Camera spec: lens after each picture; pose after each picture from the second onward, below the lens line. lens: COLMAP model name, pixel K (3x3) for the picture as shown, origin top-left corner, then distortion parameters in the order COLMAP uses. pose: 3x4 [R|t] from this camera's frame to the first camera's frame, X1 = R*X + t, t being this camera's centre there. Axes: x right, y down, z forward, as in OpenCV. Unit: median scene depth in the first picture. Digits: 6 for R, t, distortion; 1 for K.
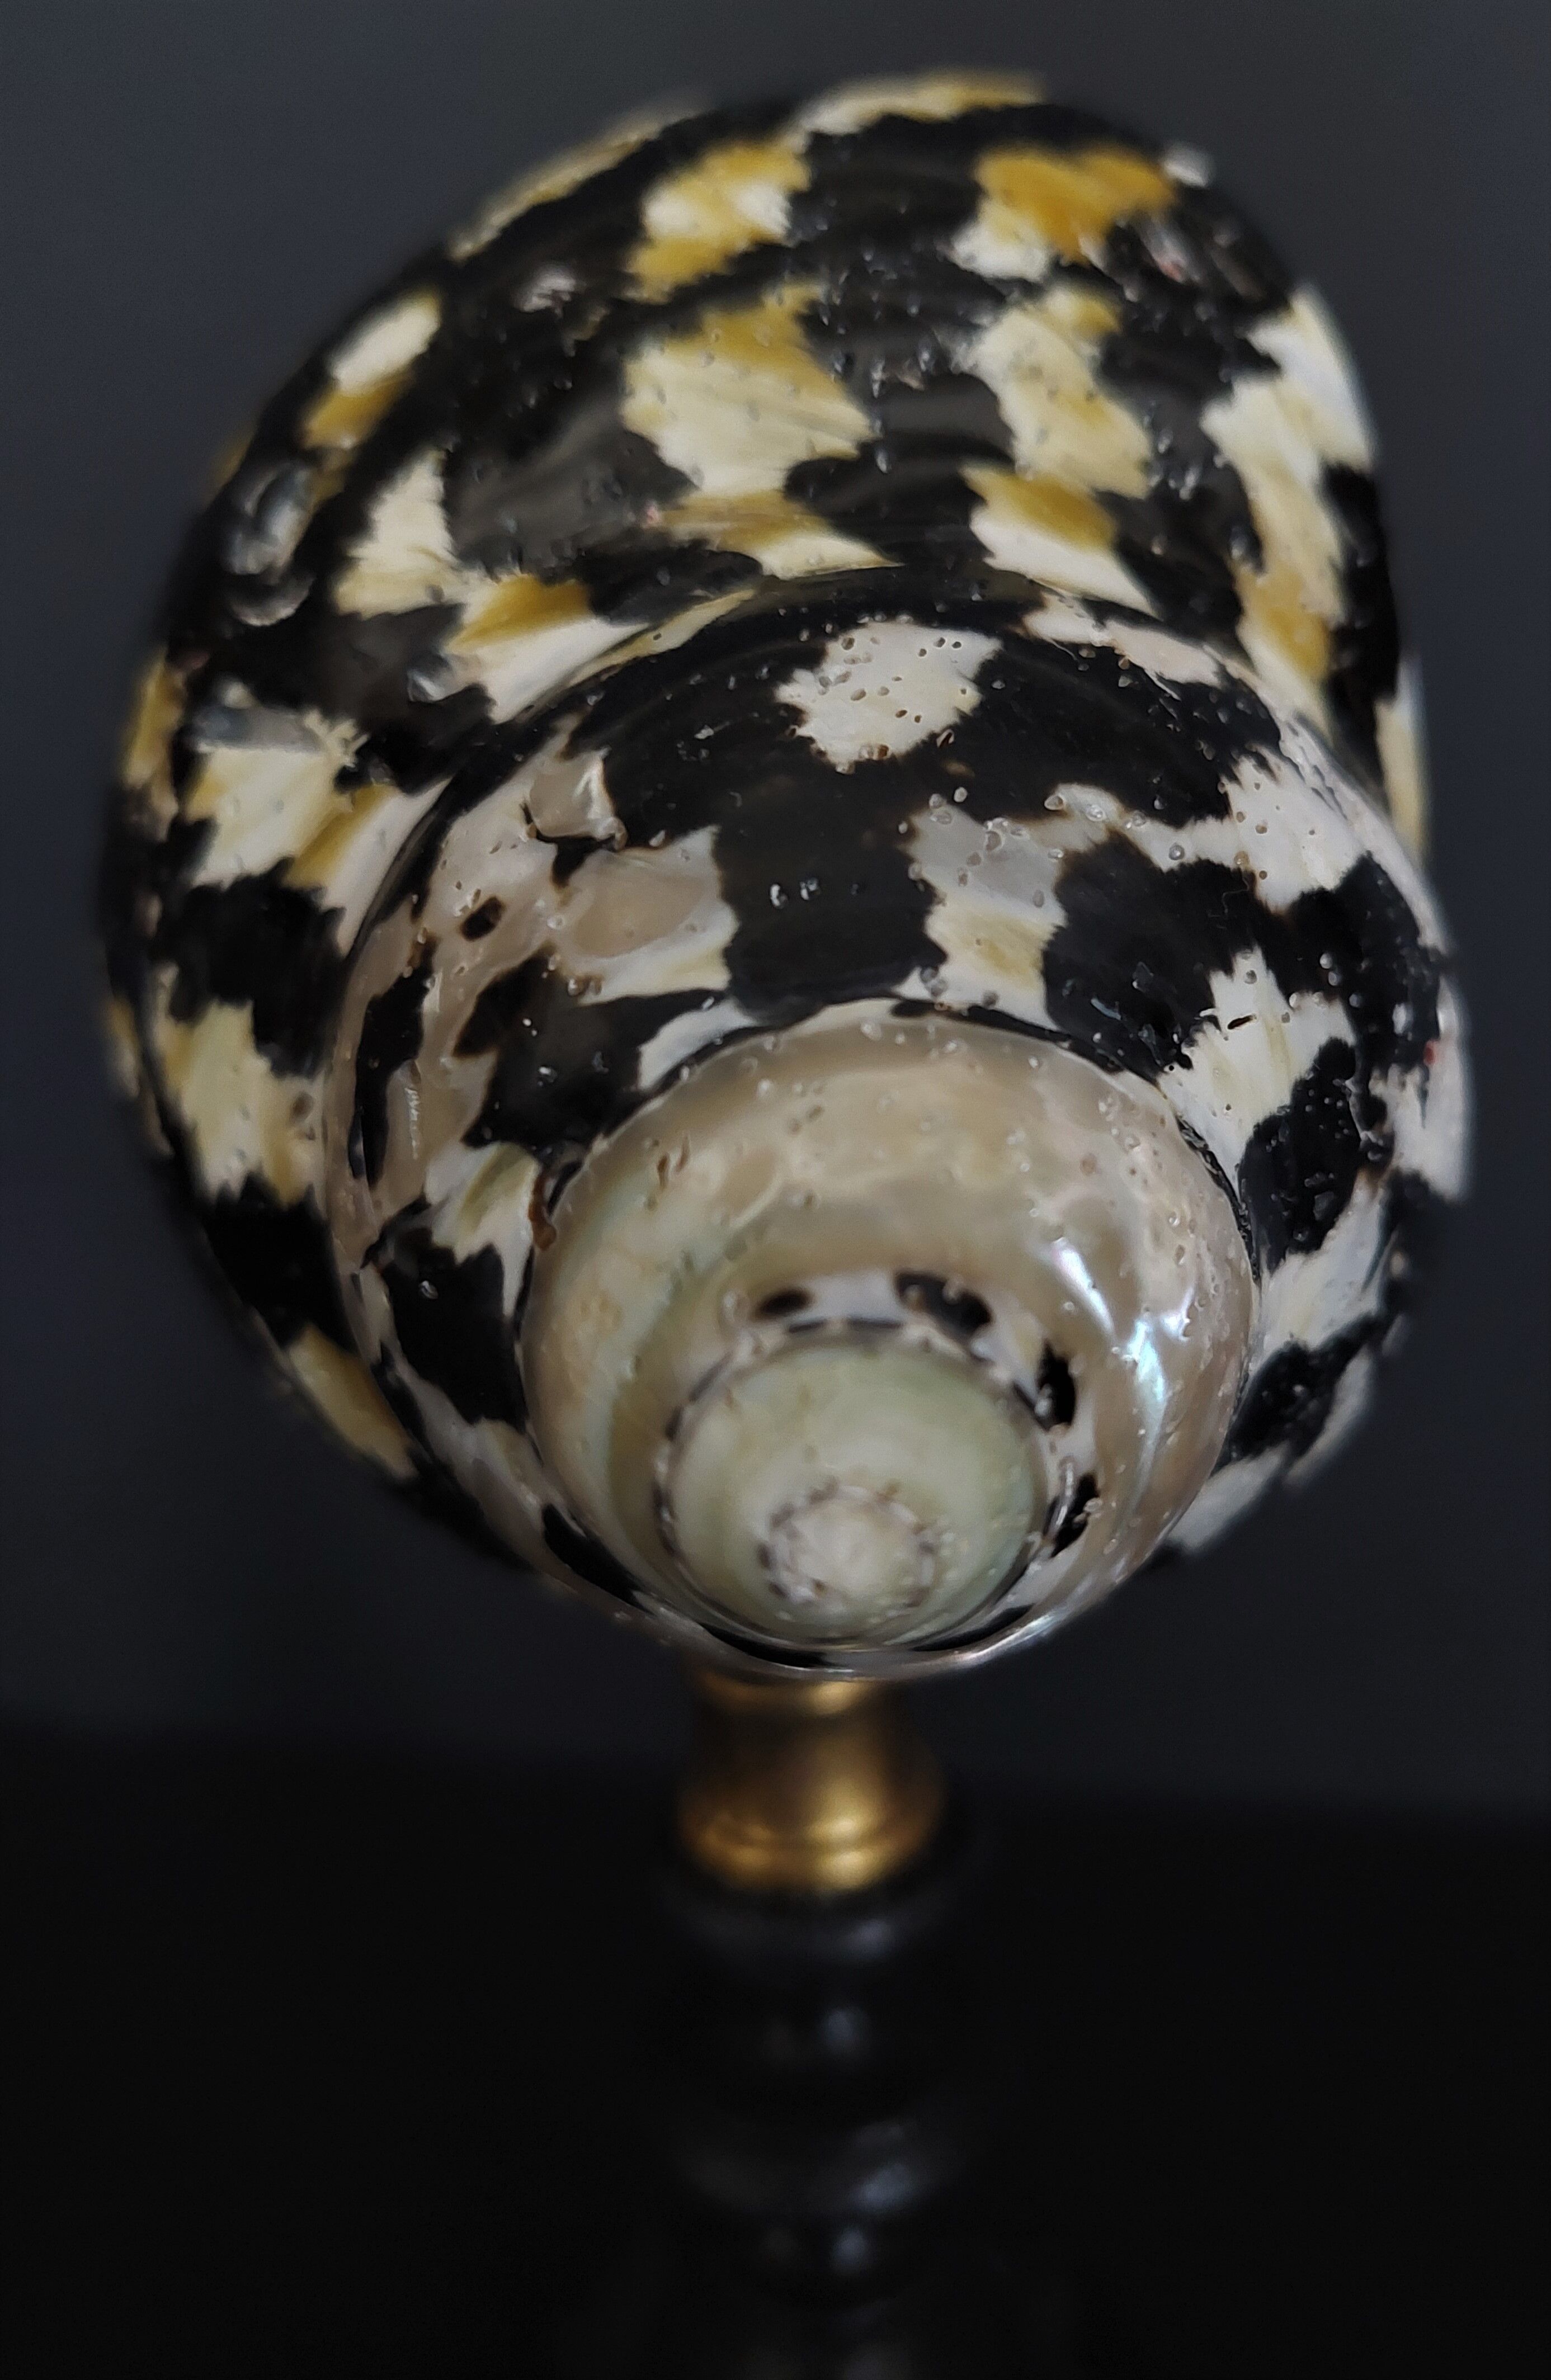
lens RADIAL K [[1992.1, 0, 879.6], [0, 1992.1, 1104.6], [0, 0, 1]] dist [0.000035, -0.166893]
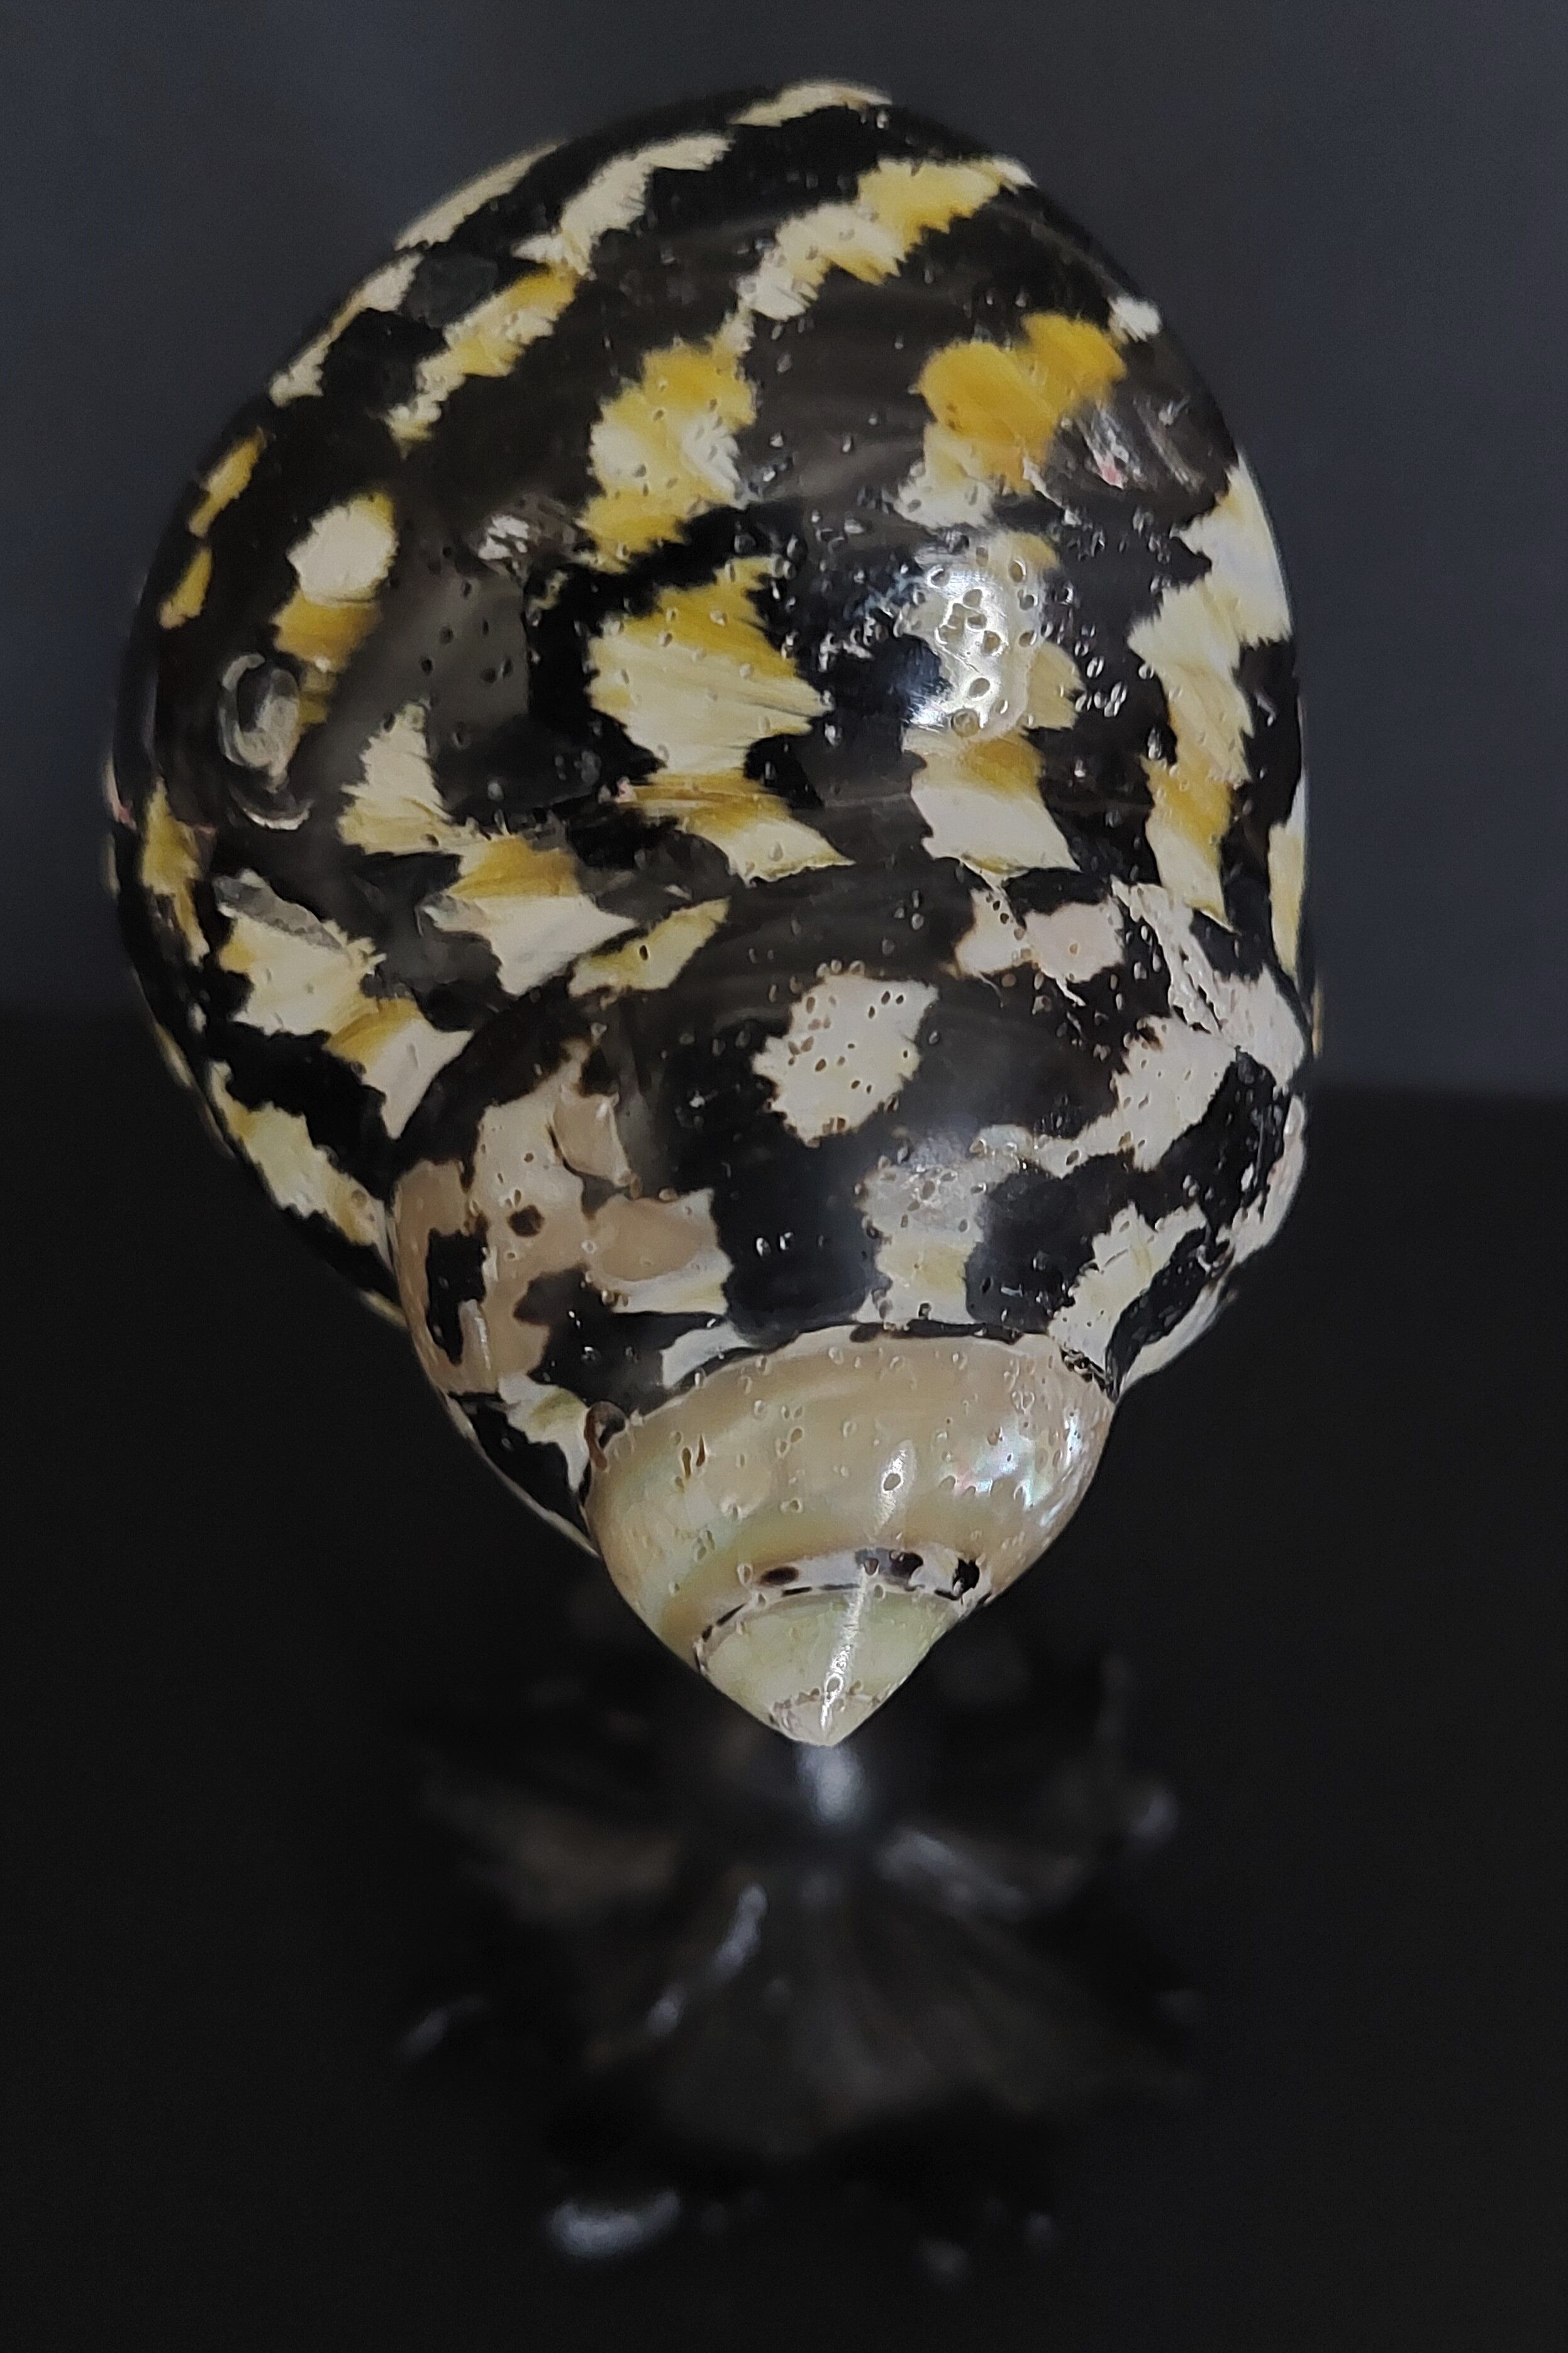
lens RADIAL K [[2183.9, 0, 845.3], [0, 2183.9, 1181.4], [0, 0, 1]] dist [0.009767, -0.000671]
pose [[0.999344, -0.020368, 0.029958, -0.035532], [0.000775, 0.838802, 0.544436, -0.850974], [-0.036218, -0.544055, 0.838267, -0.159366]]
